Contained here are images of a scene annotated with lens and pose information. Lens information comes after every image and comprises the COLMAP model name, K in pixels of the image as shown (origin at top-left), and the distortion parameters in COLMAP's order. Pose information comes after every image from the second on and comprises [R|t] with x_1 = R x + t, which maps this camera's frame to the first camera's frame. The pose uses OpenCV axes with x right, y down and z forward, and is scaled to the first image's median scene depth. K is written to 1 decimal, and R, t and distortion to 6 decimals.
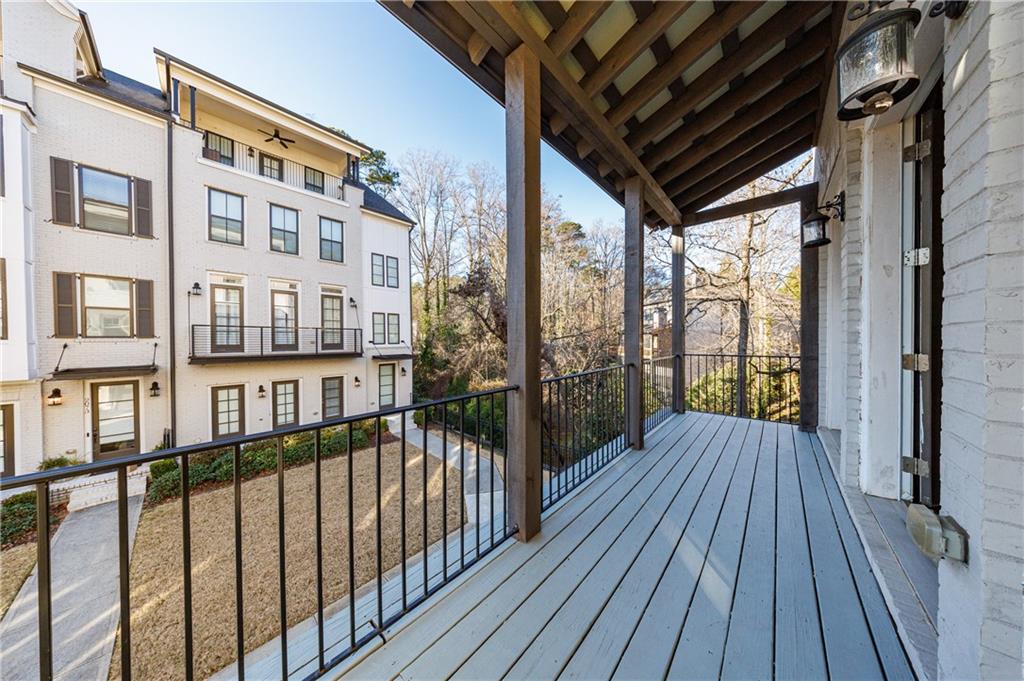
lens RADIAL K [[298.8, 0, 519.8], [0, 298.8, 341.4], [0, 0, 1]] dist [-0.003481, 0.000257]
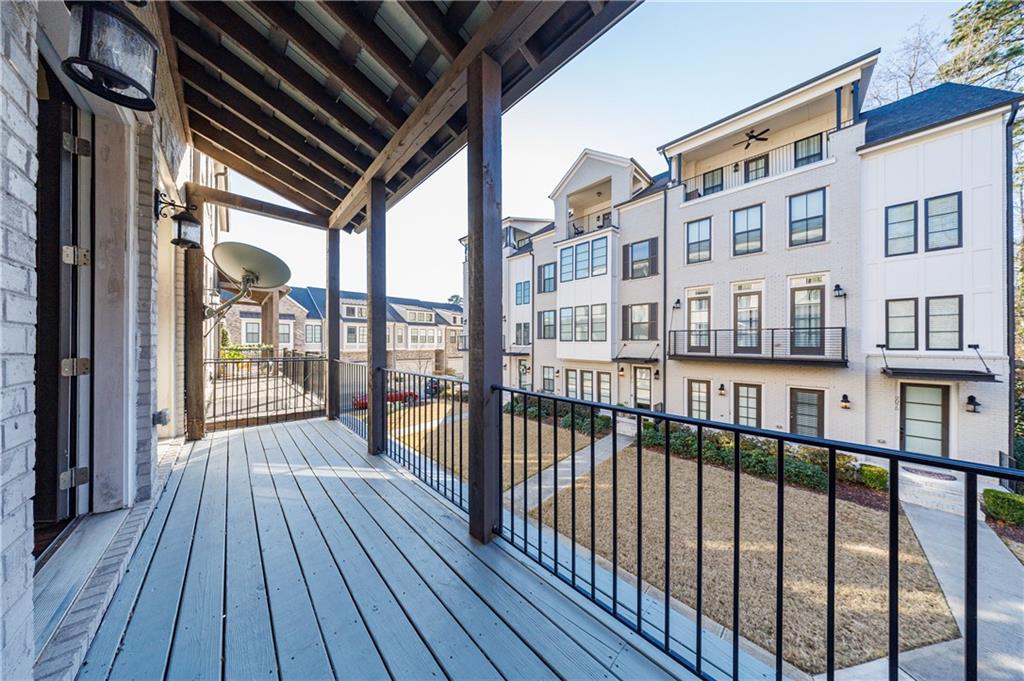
lens RADIAL K [[298.8, 0, 507.9], [0, 298.8, 341.0], [0, 0, 1]] dist [-0.003481, 0.000257]
pose [[-0.102158, 0.002238, -0.994766, 0.265072], [-0.008515, 0.999959, 0.003125, -0.005097], [0.994732, 0.008790, -0.102134, 0.306189]]
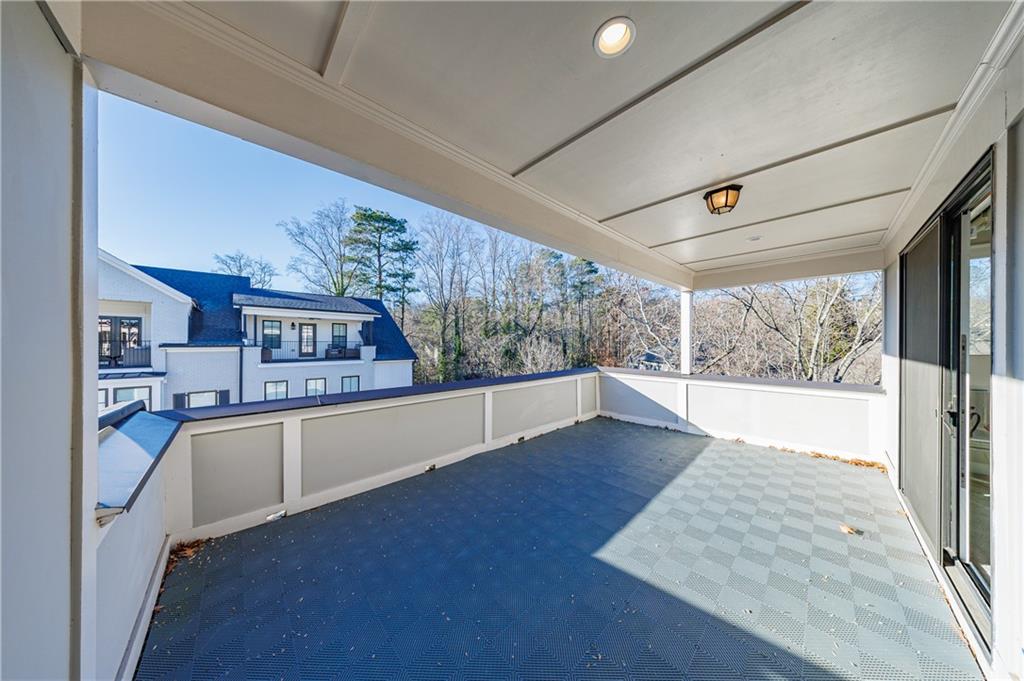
lens RADIAL K [[298.8, 0, 510.0], [0, 298.8, 339.2], [0, 0, 1]] dist [-0.003481, 0.000257]
pose [[0.993019, -0.001558, -0.117941, 0.246780], [-0.000685, 0.999820, -0.018975, -0.585082], [0.117949, 0.018923, 0.992839, -0.240237]]
